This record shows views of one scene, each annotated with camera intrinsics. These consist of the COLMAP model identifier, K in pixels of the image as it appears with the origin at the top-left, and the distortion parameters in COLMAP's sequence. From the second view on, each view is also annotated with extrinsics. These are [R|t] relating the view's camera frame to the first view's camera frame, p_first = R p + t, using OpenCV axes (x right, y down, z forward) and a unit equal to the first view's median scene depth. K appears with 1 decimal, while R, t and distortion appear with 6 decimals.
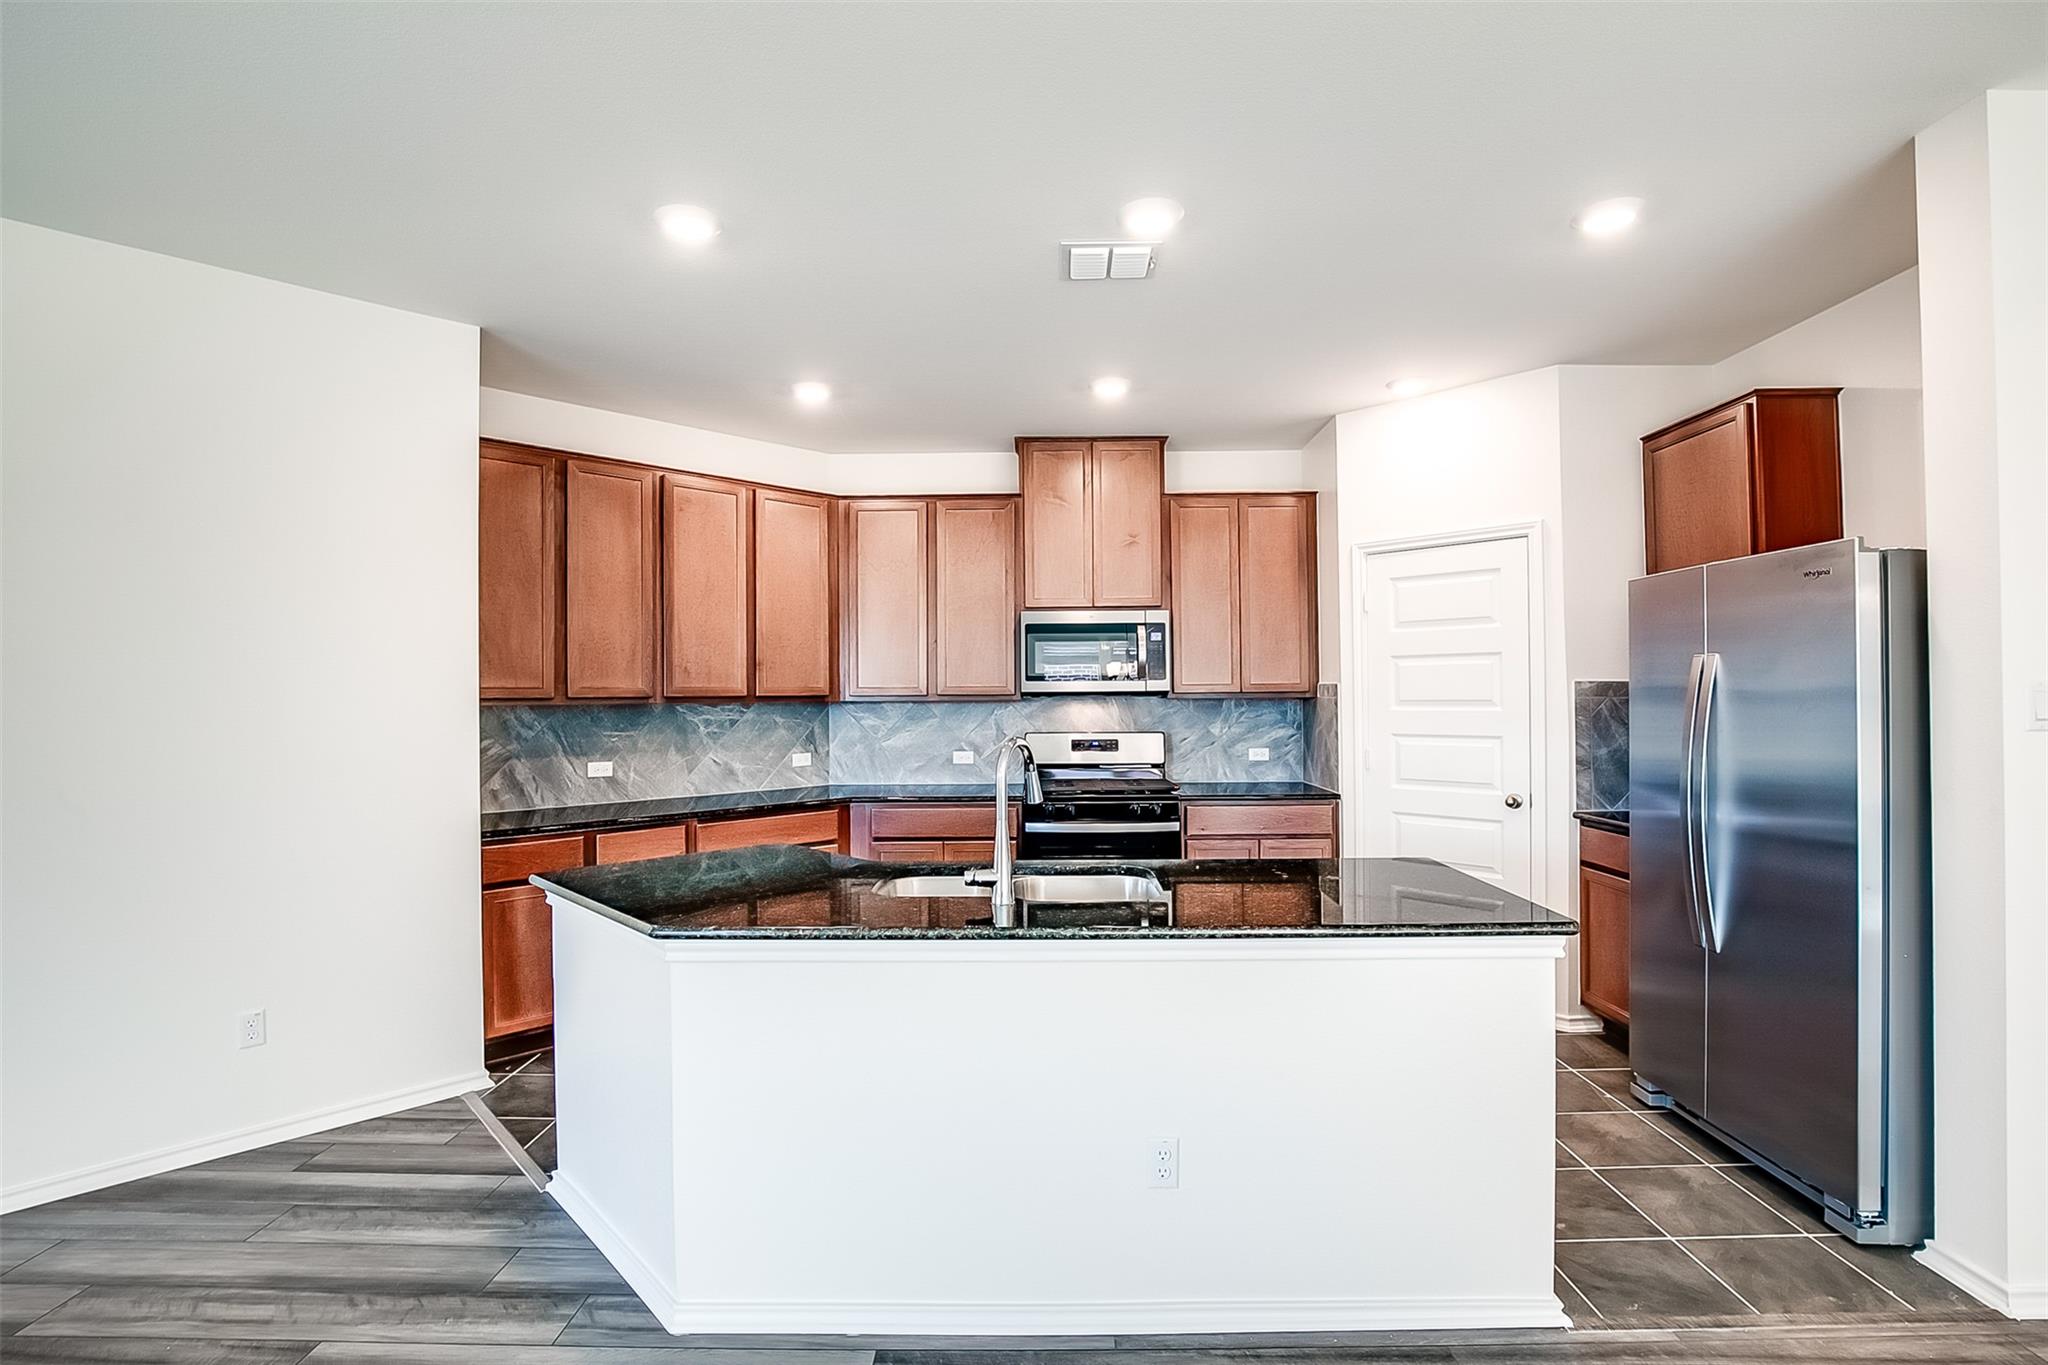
lens RADIAL K [[939.9, 0, 1025.9], [0, 939.9, 687.6], [0, 0, 1]] dist [-0.036905, 0.008059]
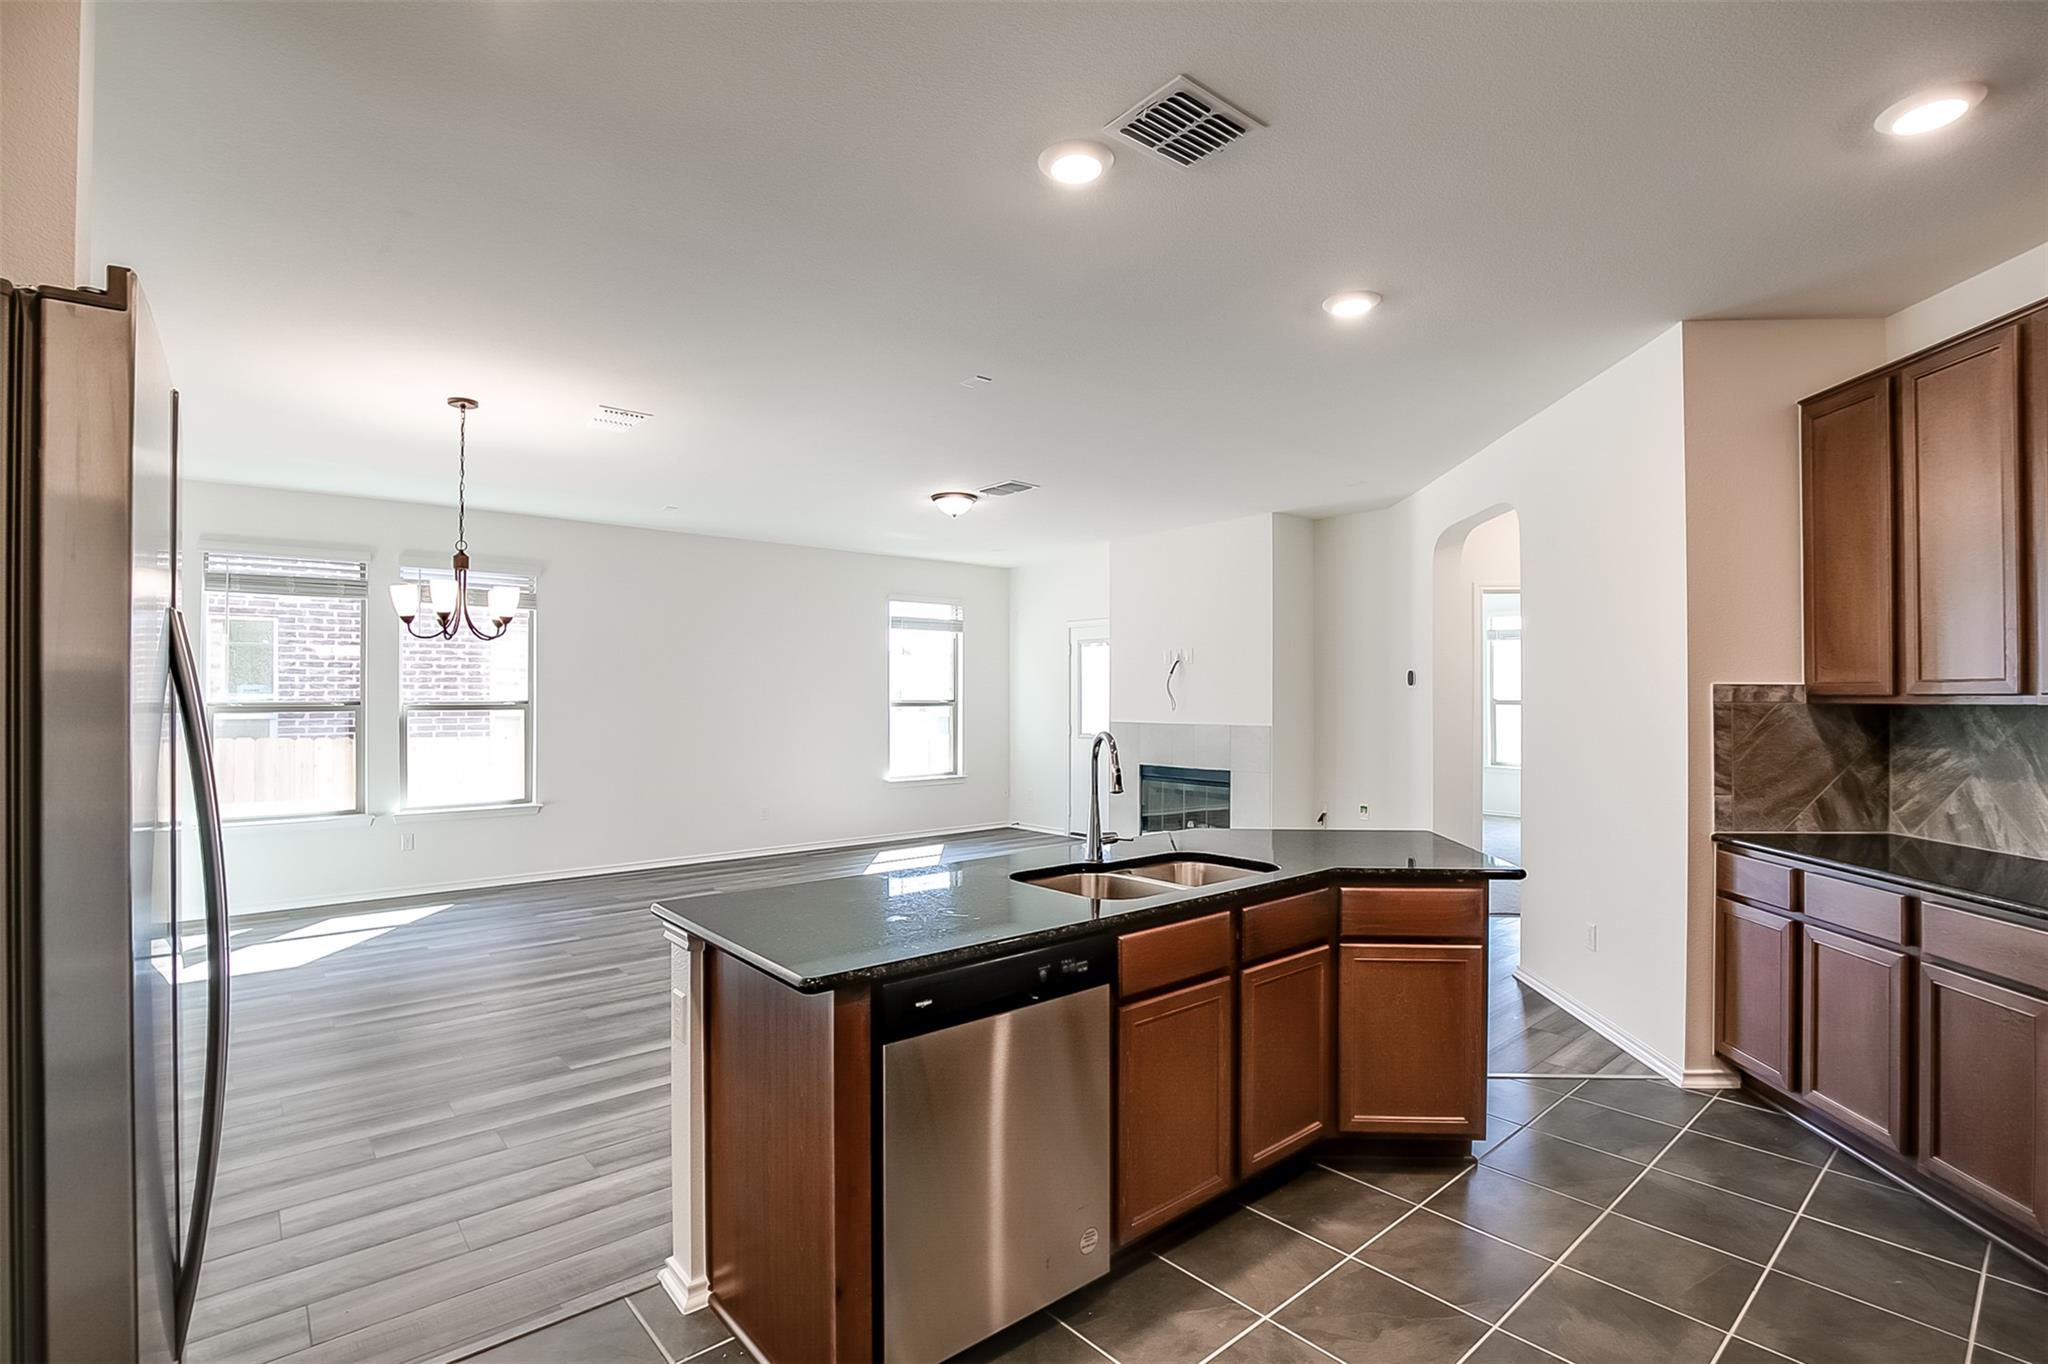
lens RADIAL K [[939.9, 0, 1017.9], [0, 939.9, 692.2], [0, 0, 1]] dist [-0.036905, 0.008059]
pose [[-0.755706, 0.005603, -0.654887, 0.418454], [0.010484, 0.999939, -0.003543, 0.003526], [0.654827, -0.009543, -0.755719, 0.894227]]
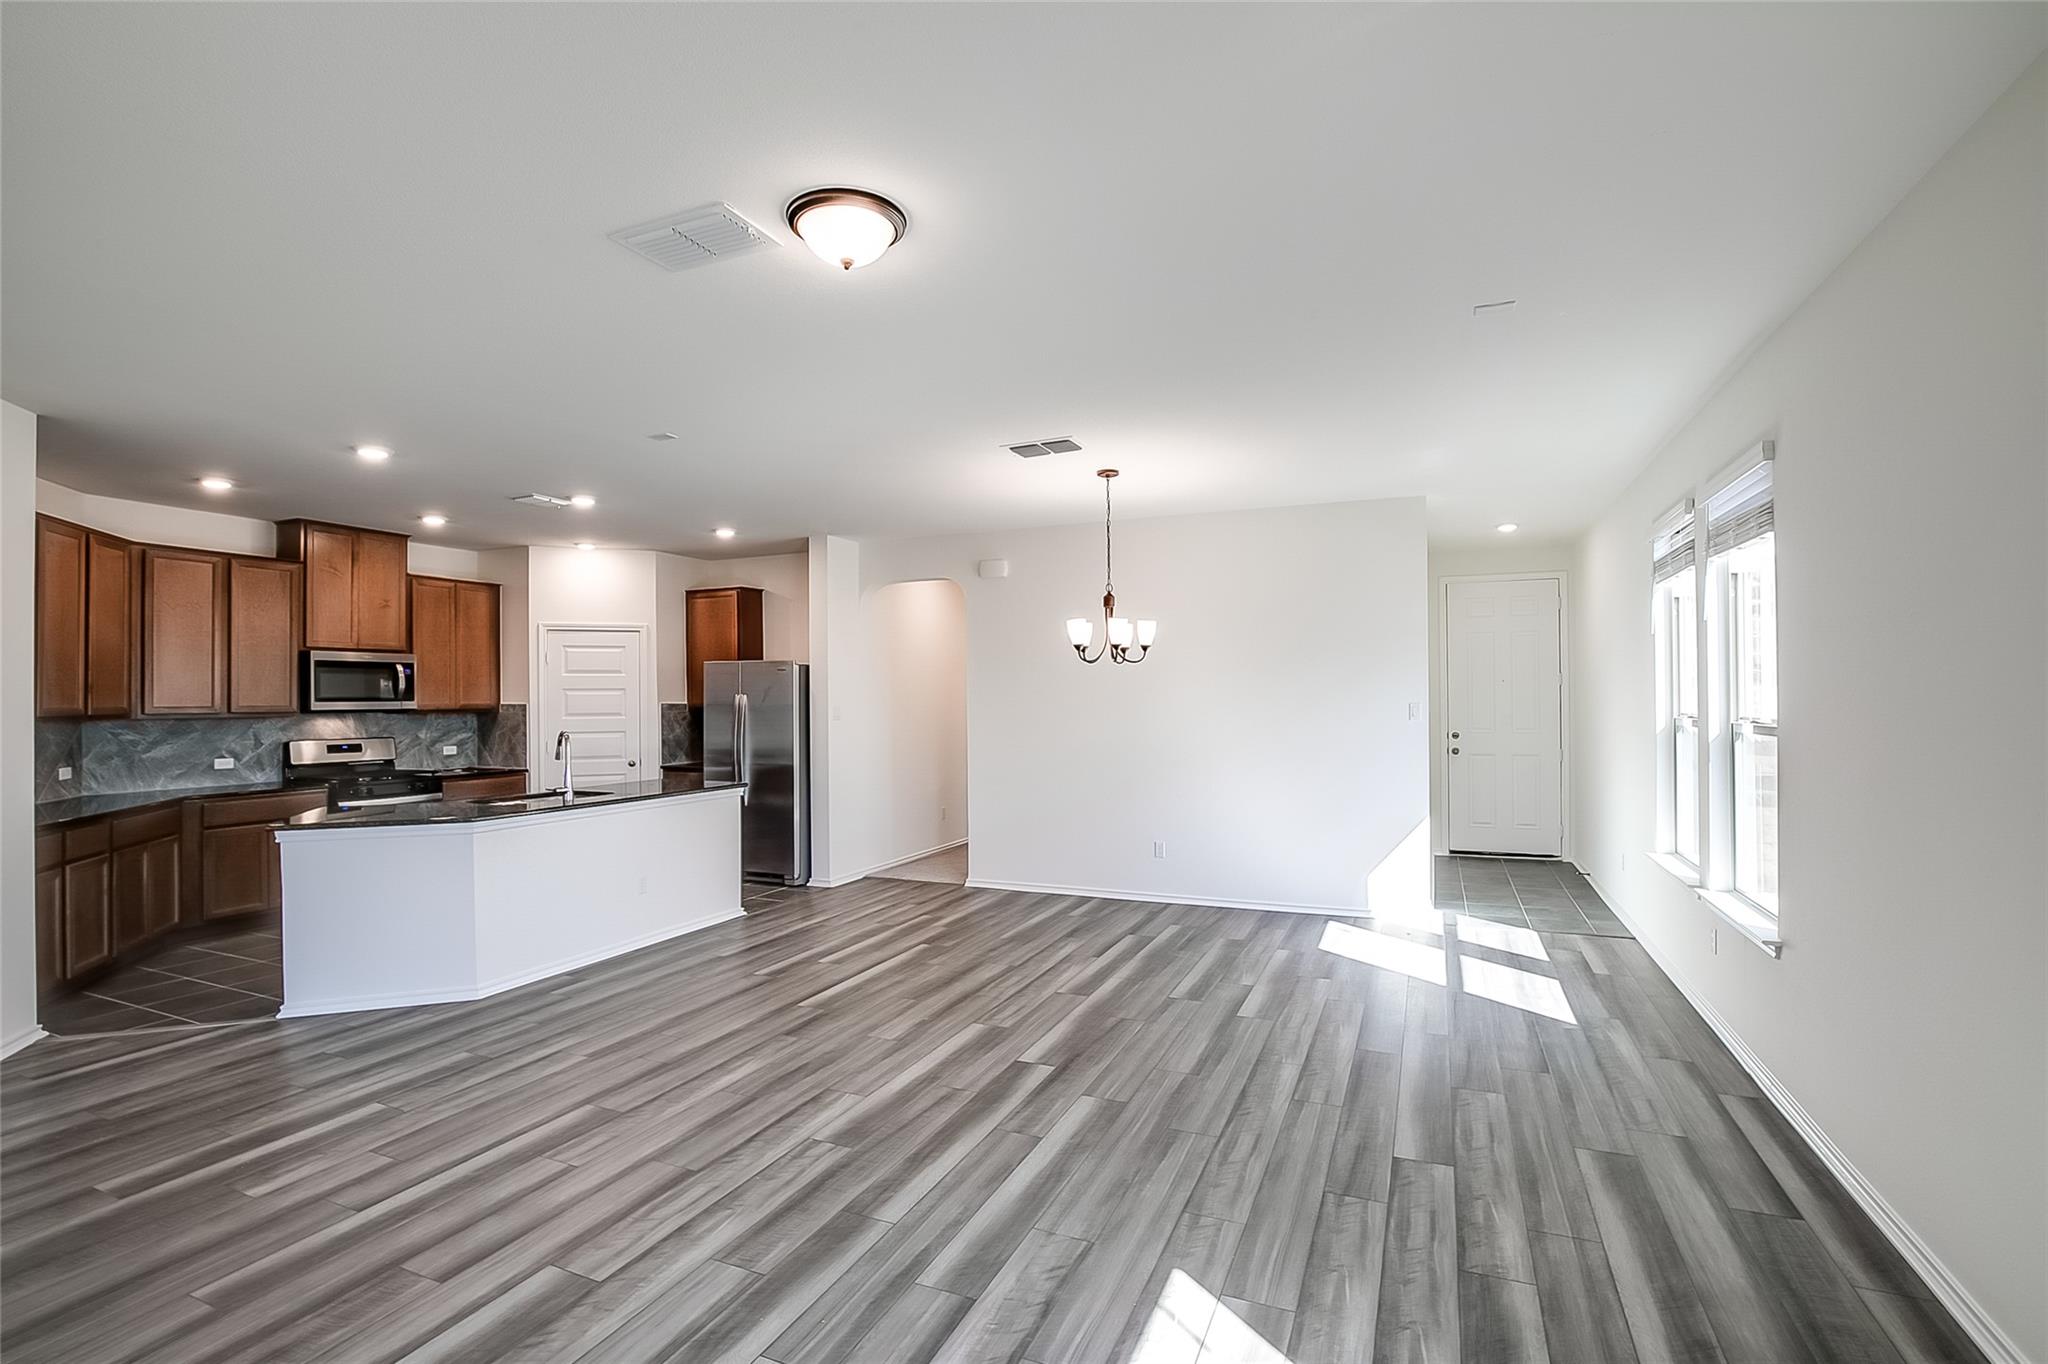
lens RADIAL K [[939.9, 0, 1024.4], [0, 939.9, 687.2], [0, 0, 1]] dist [-0.036905, 0.008059]
pose [[0.388374, 0.015732, 0.921368, -0.828933], [-0.002782, 0.999870, -0.015899, -0.009750], [-0.921498, 0.003612, 0.388367, -0.462804]]
